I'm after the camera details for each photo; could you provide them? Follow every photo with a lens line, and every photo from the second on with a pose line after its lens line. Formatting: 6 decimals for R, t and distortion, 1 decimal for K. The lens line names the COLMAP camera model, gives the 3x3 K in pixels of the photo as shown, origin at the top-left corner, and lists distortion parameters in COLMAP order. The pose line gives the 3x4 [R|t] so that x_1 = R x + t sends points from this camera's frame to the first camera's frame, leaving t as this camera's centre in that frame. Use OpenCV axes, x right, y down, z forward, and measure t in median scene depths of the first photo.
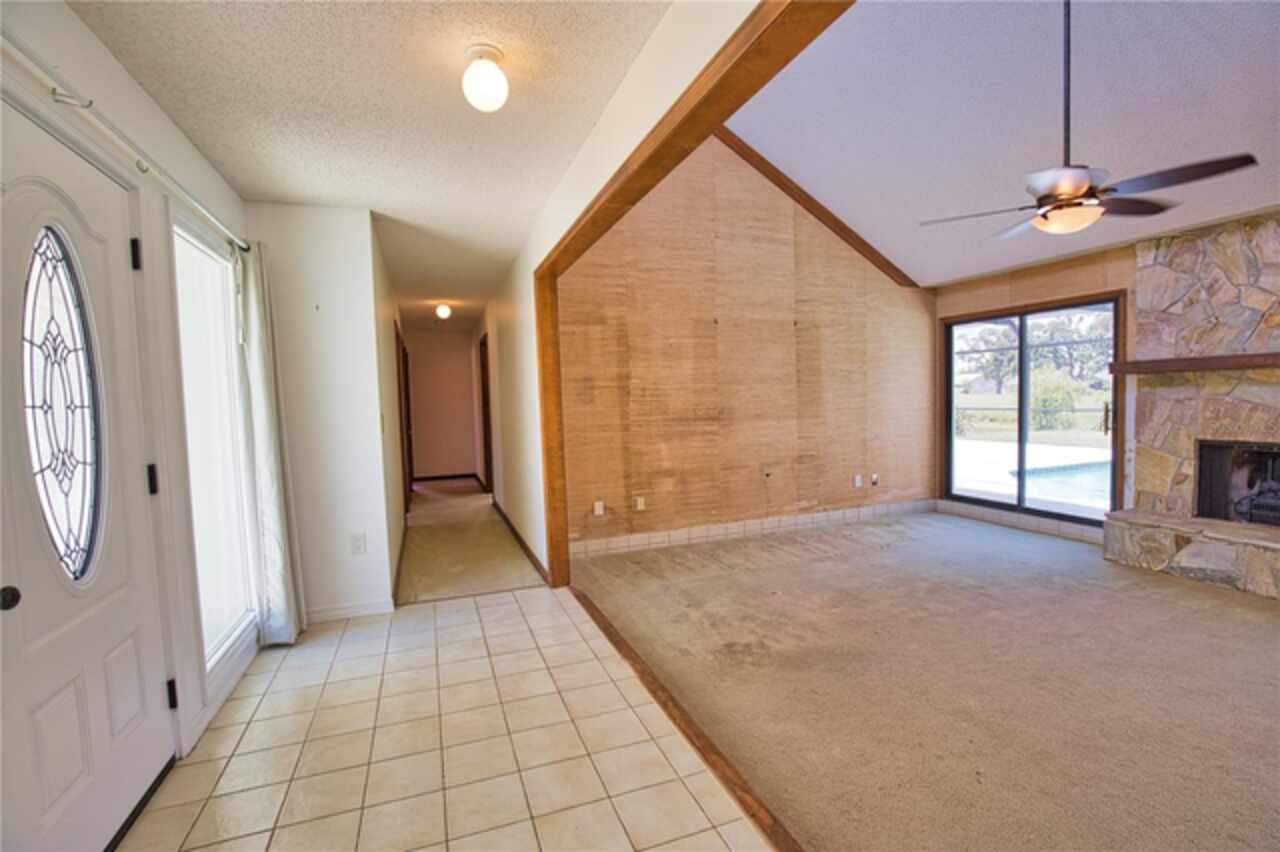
lens RADIAL K [[583.3, 0, 642.7], [0, 583.3, 429.3], [0, 0, 1]] dist [-0.026108, 0.000956]
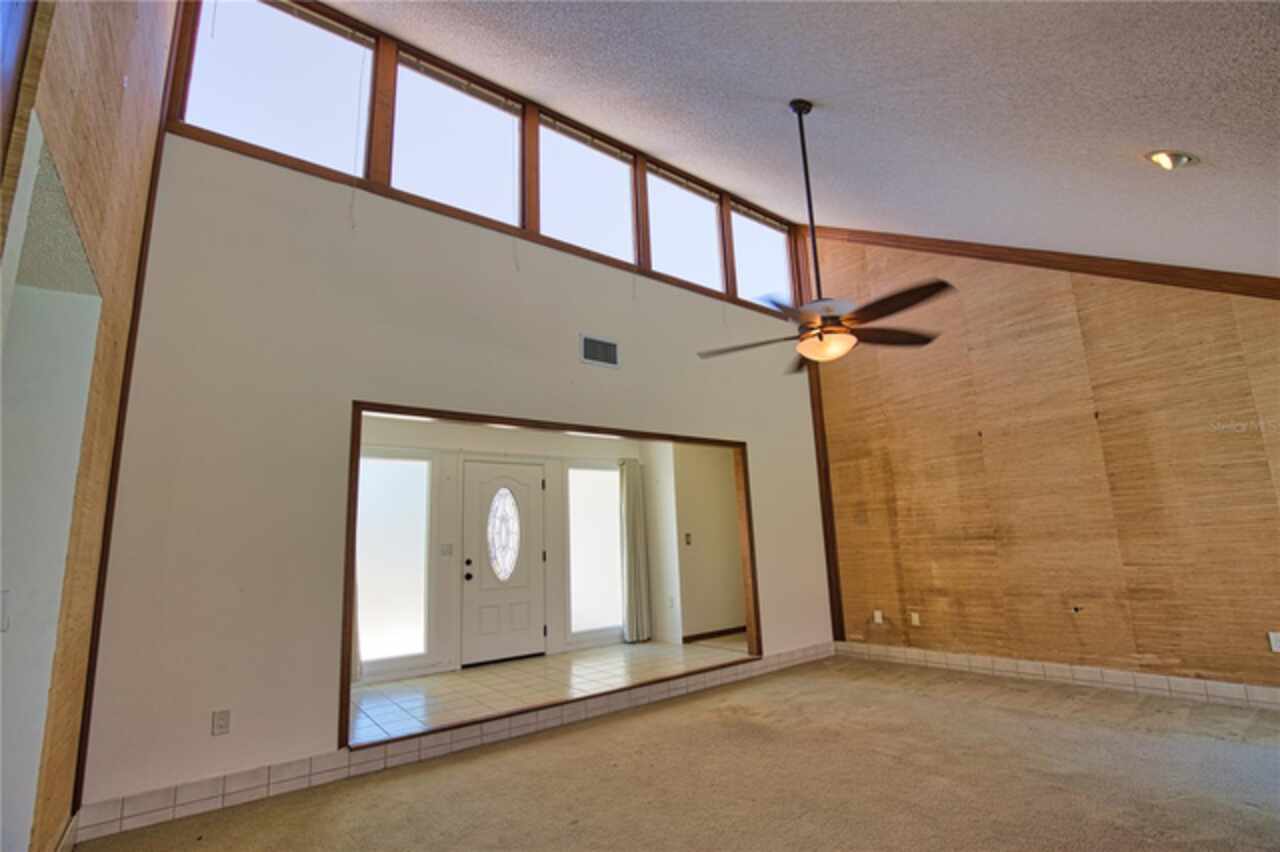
lens RADIAL K [[583.3, 0, 645.7], [0, 583.3, 430.0], [0, 0, 1]] dist [-0.026108, 0.000956]
pose [[0.294326, -0.163818, -0.941561, 0.875428], [-0.018593, 0.984032, -0.177019, -0.014132], [0.955524, 0.069608, 0.286580, 0.208057]]
